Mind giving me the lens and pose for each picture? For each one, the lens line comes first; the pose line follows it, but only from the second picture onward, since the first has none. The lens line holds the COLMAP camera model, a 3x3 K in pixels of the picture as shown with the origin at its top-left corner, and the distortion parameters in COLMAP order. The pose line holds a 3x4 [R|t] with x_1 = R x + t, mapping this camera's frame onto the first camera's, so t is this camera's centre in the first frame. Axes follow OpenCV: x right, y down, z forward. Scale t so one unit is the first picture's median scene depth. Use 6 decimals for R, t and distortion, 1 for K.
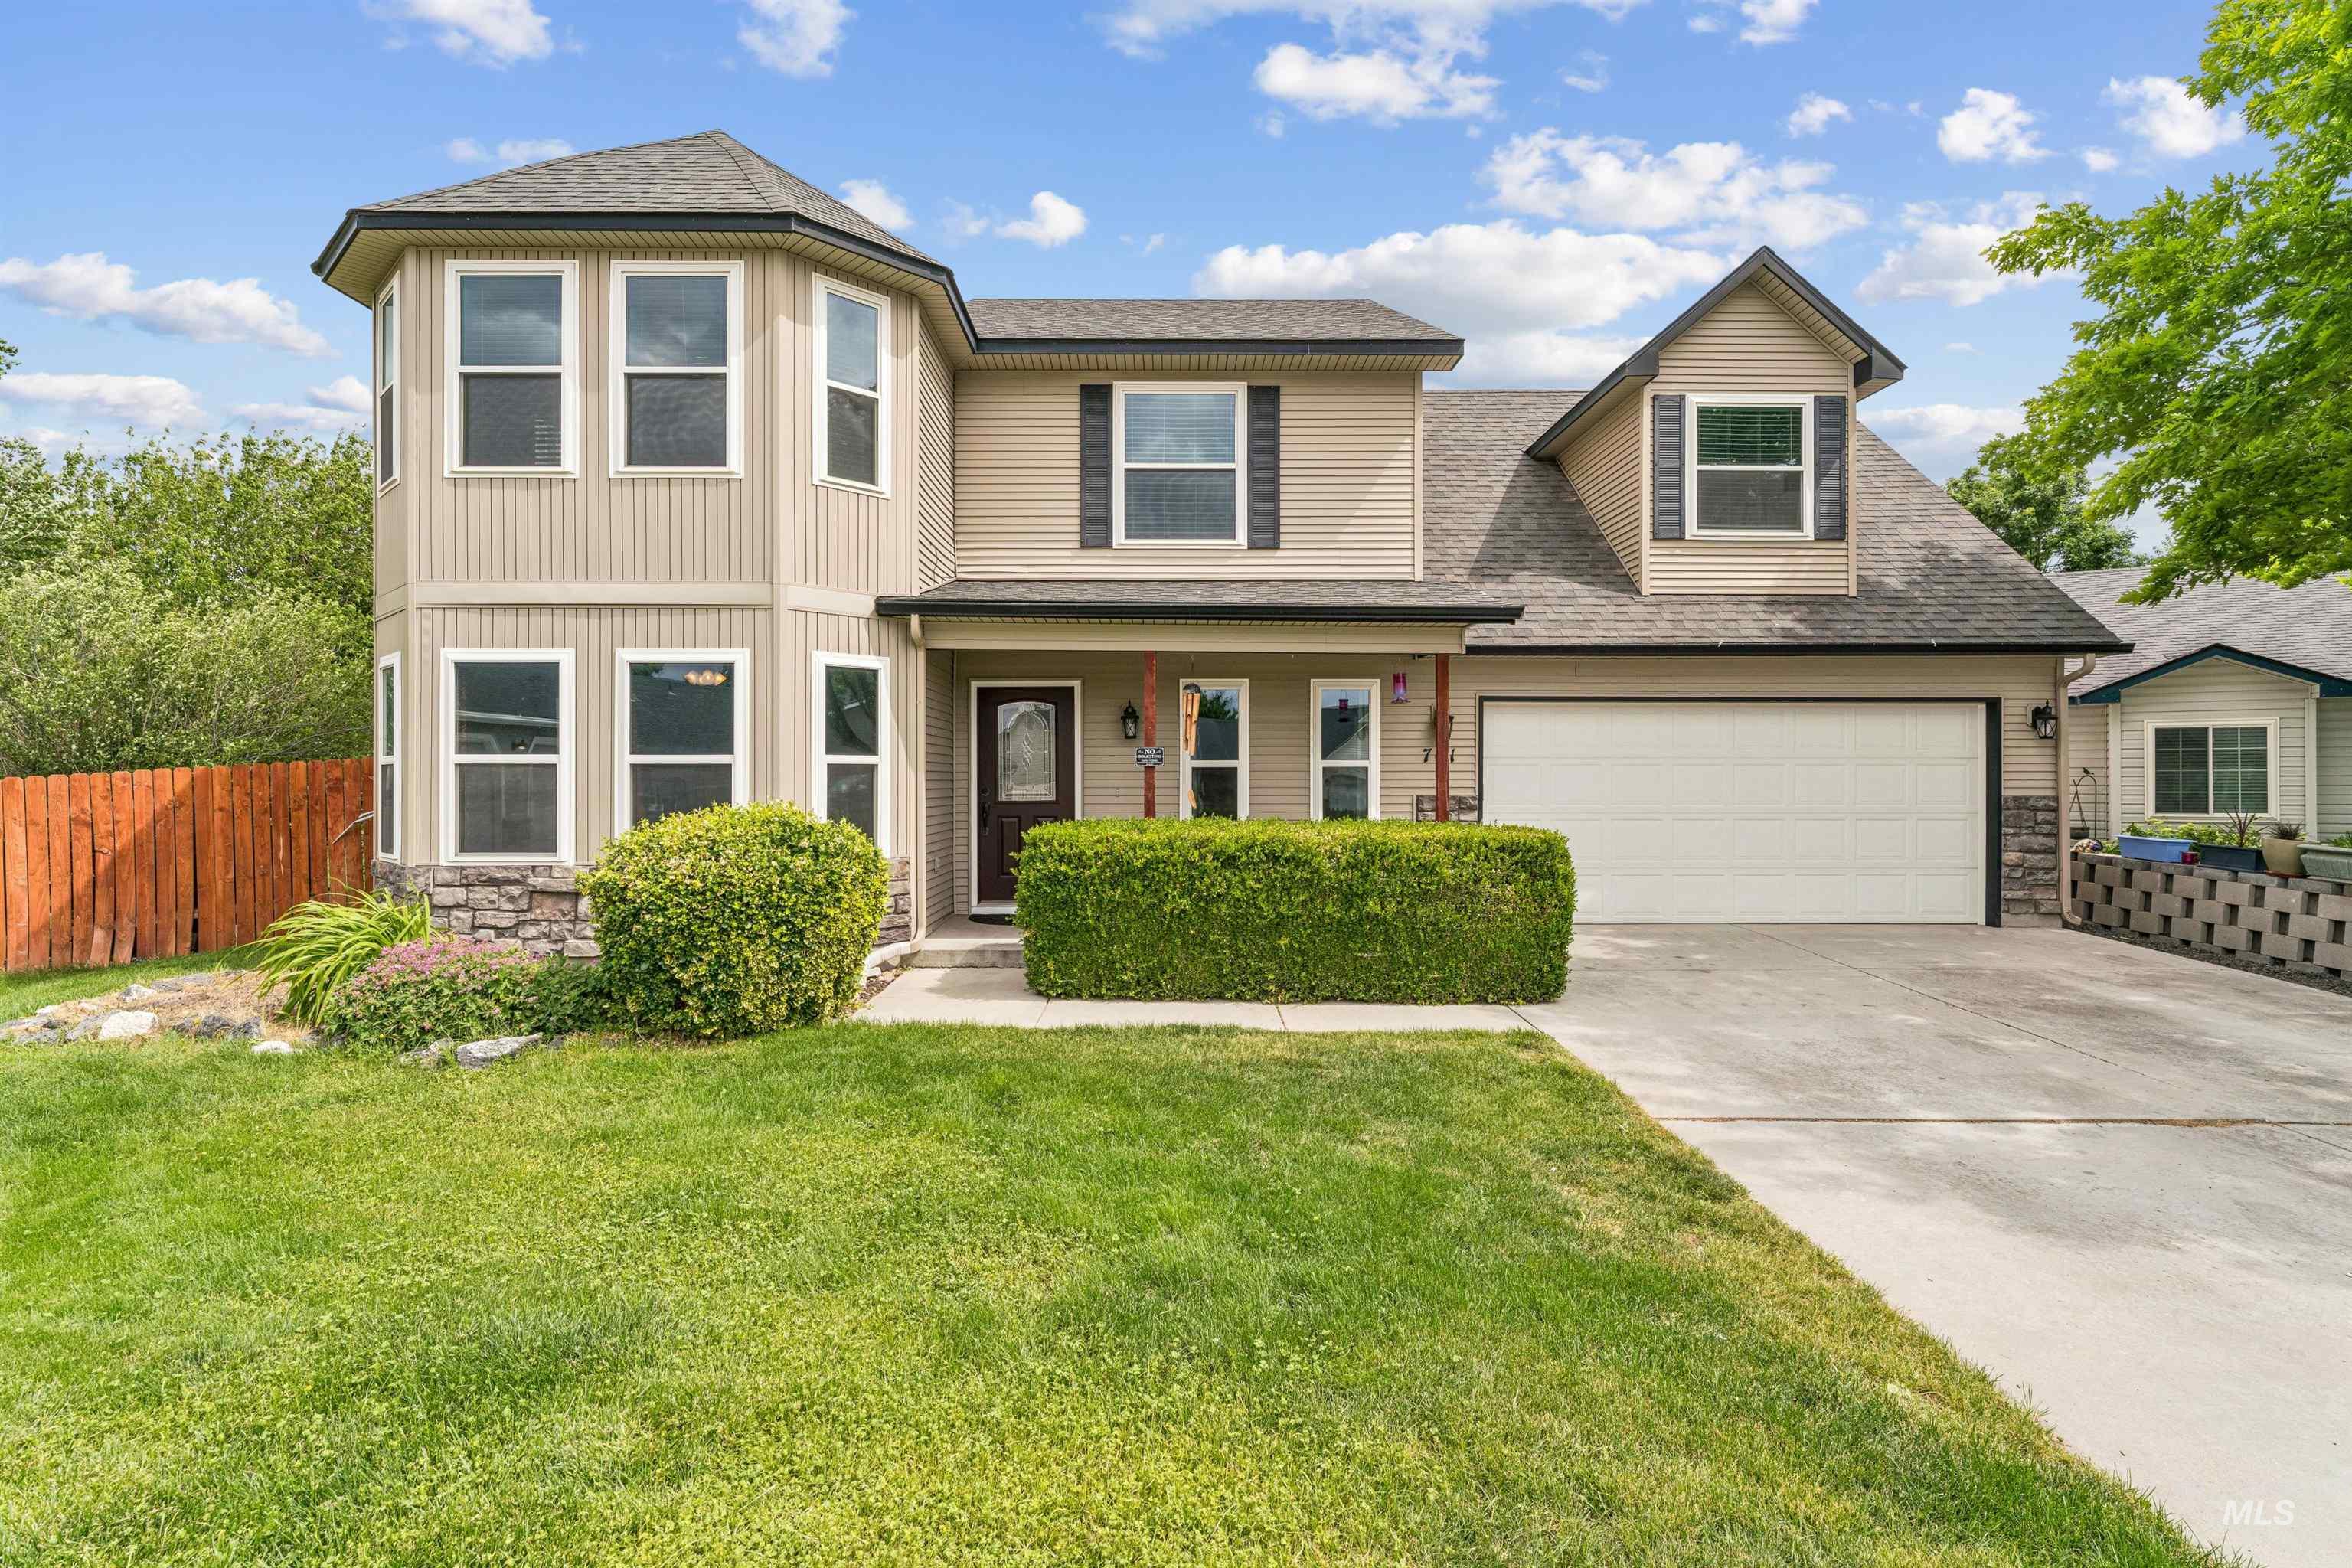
lens RADIAL K [[1146.4, 0, 1175.6], [0, 1146.4, 775.0], [0, 0, 1]] dist [-0.000216, -0.001098]
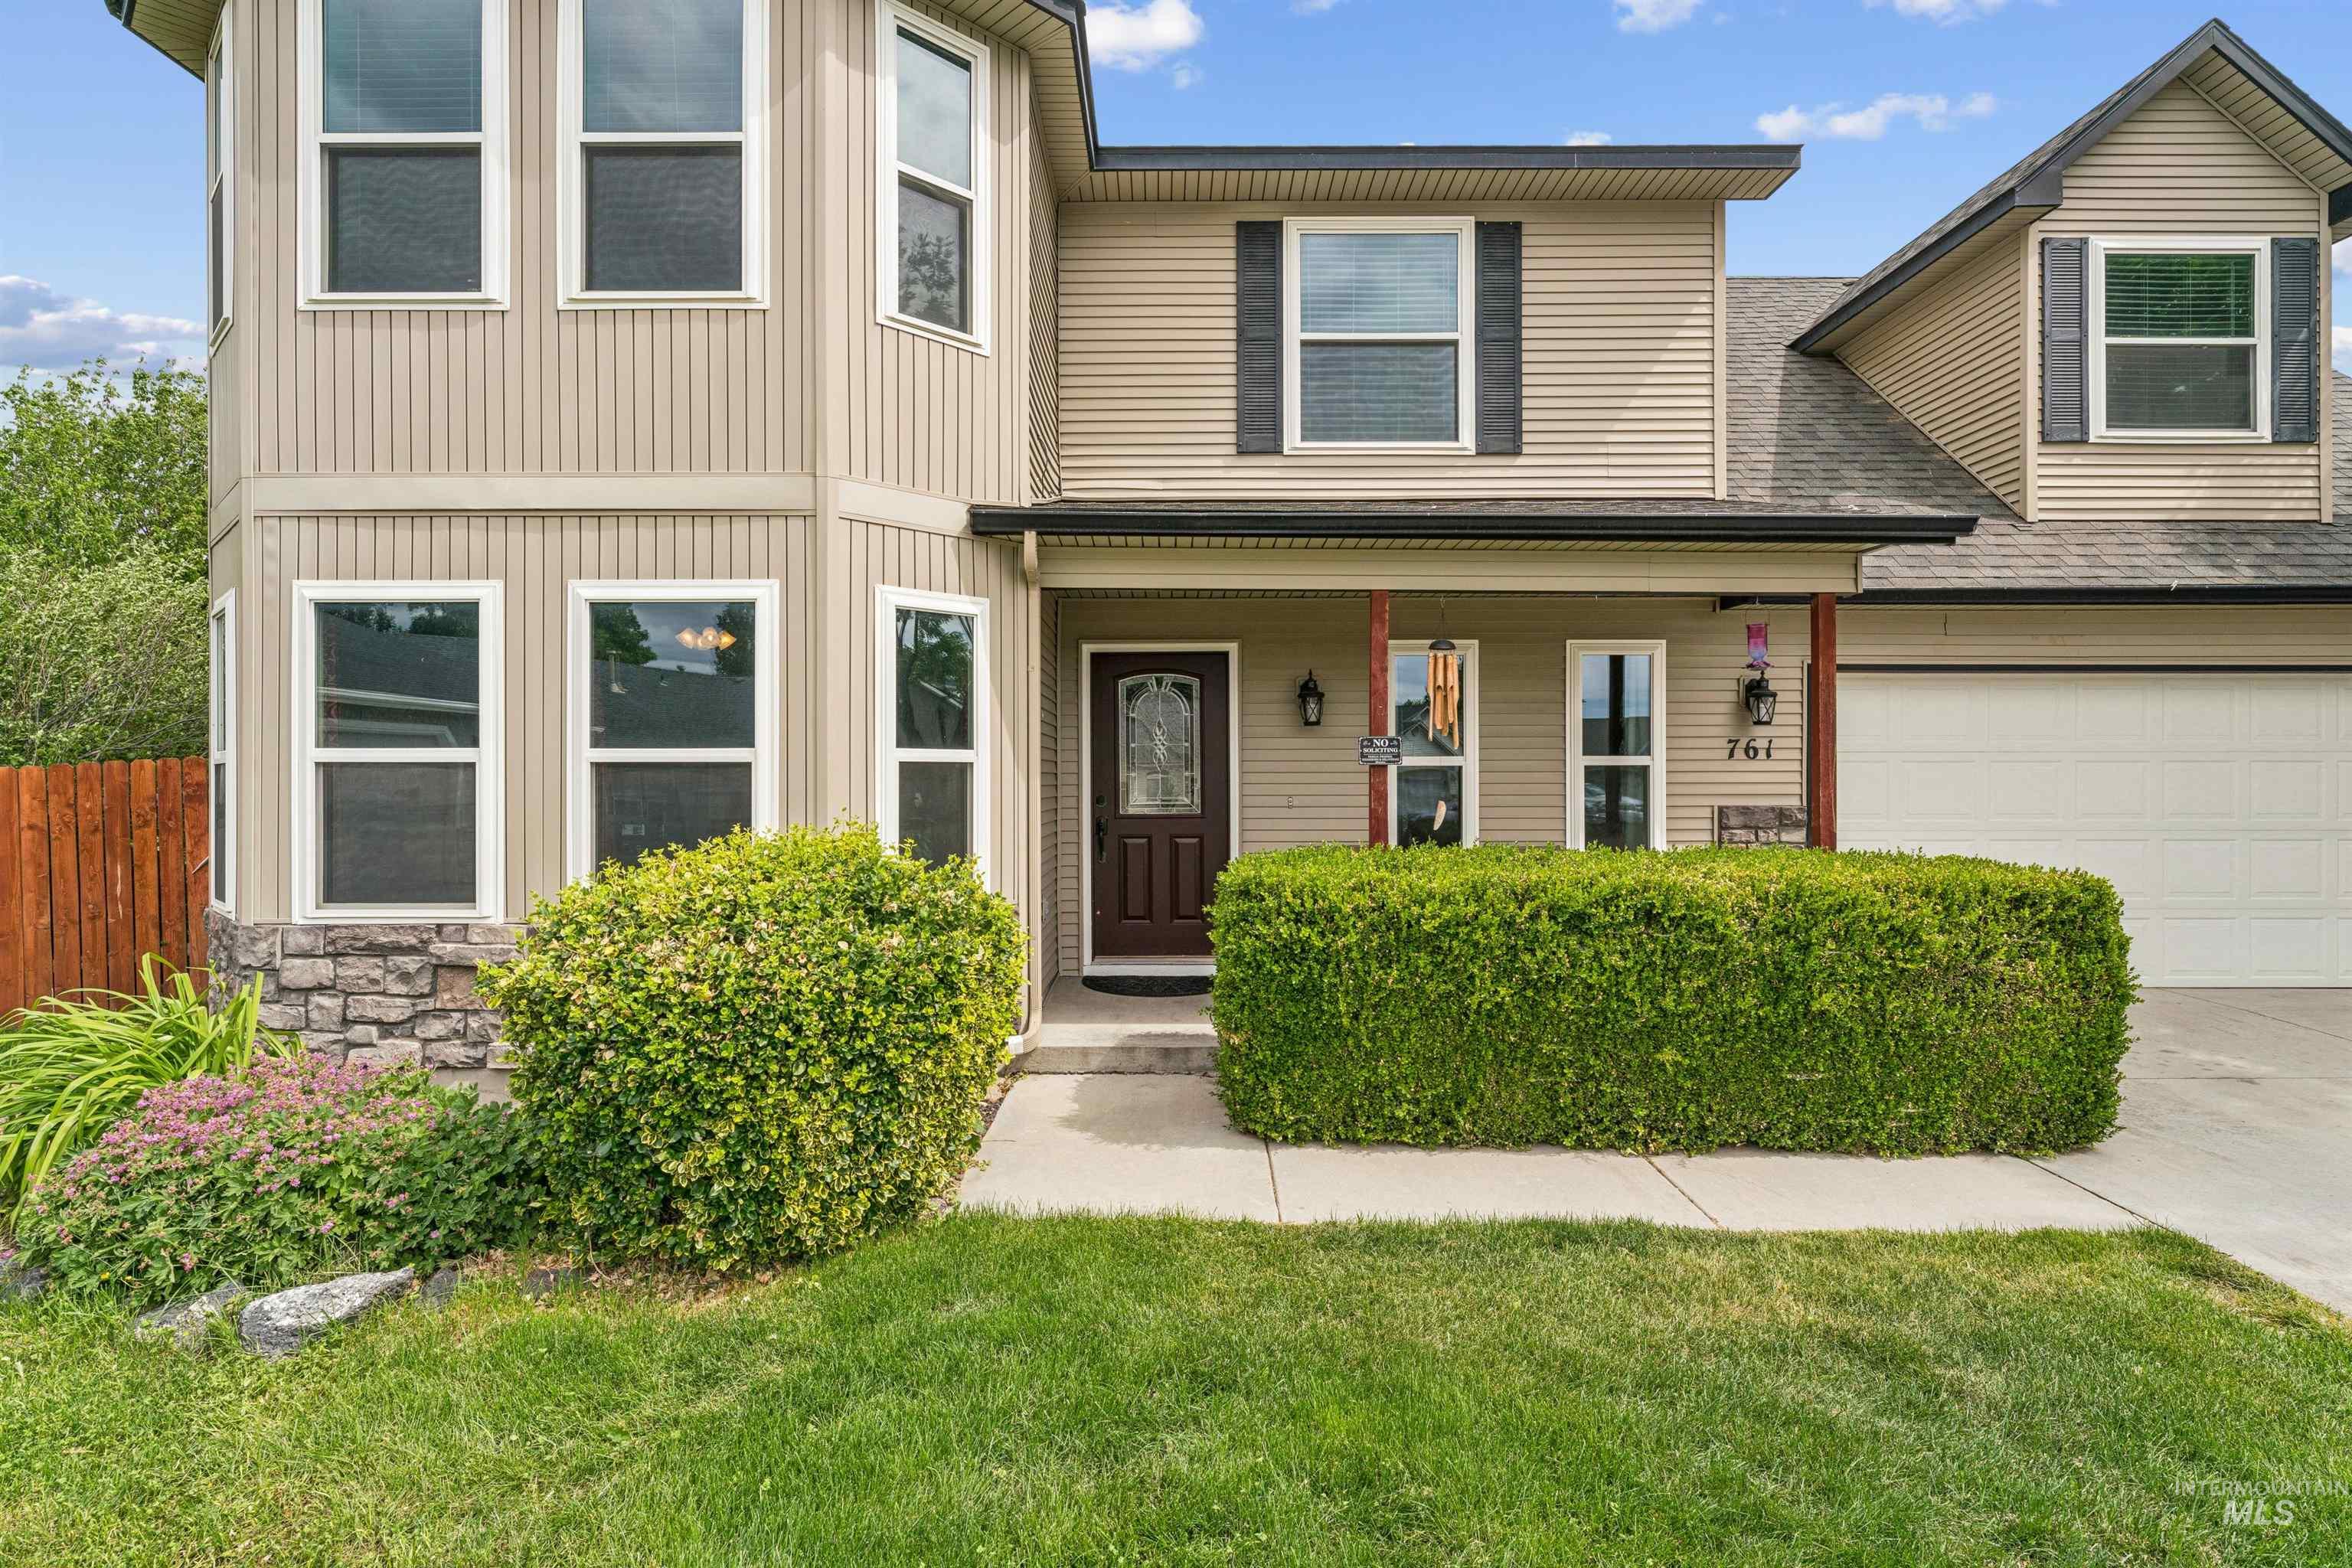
lens RADIAL K [[1213.3, 0, 1180.2], [0, 1213.3, 775.5], [0, 0, 1]] dist [-0.001416, 0.001247]
pose [[0.999954, -0.001283, -0.009471, -0.111233], [0.001294, 0.999998, 0.001170, -0.002349], [0.009469, -0.001182, 0.999954, 0.256847]]
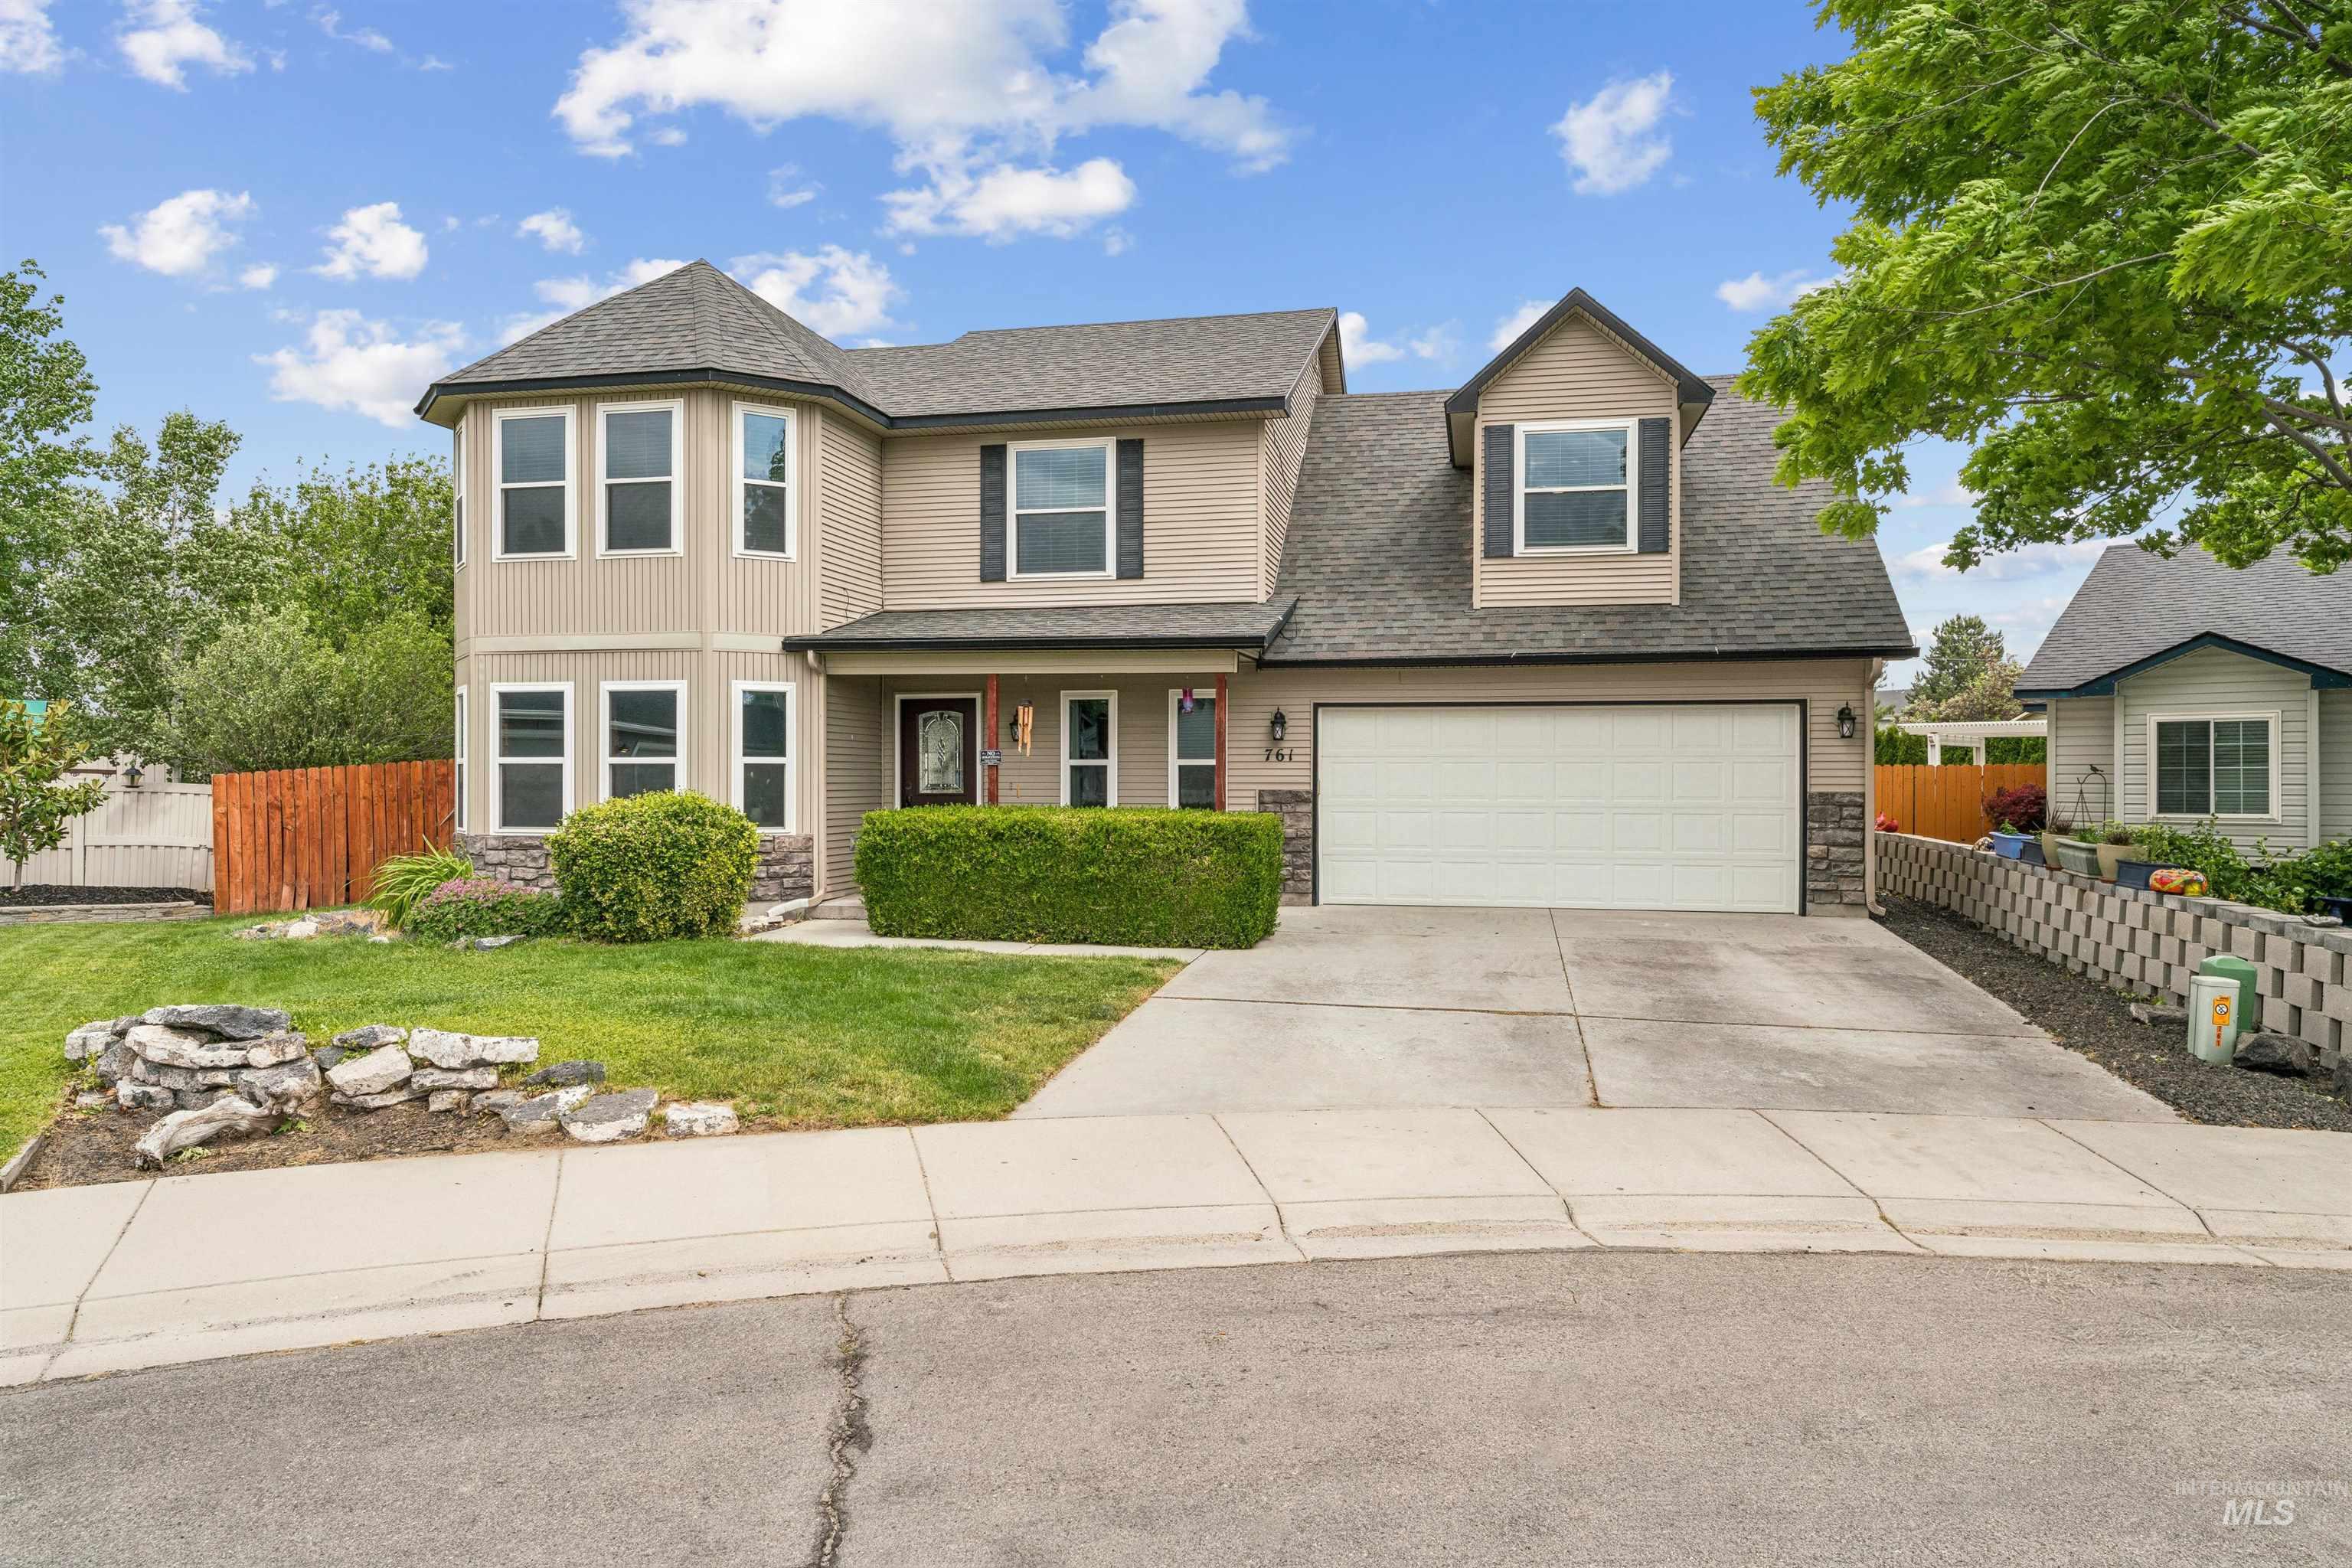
lens RADIAL K [[1503.2, 0, 1169.4], [0, 1503.2, 776.5], [0, 0, 1]] dist [0.000469, -0.001537]
pose [[0.976109, 0.001386, -0.217278, 0.450420], [-0.000540, 0.999992, 0.003956, -0.001489], [0.217282, -0.003744, 0.976102, -0.489853]]
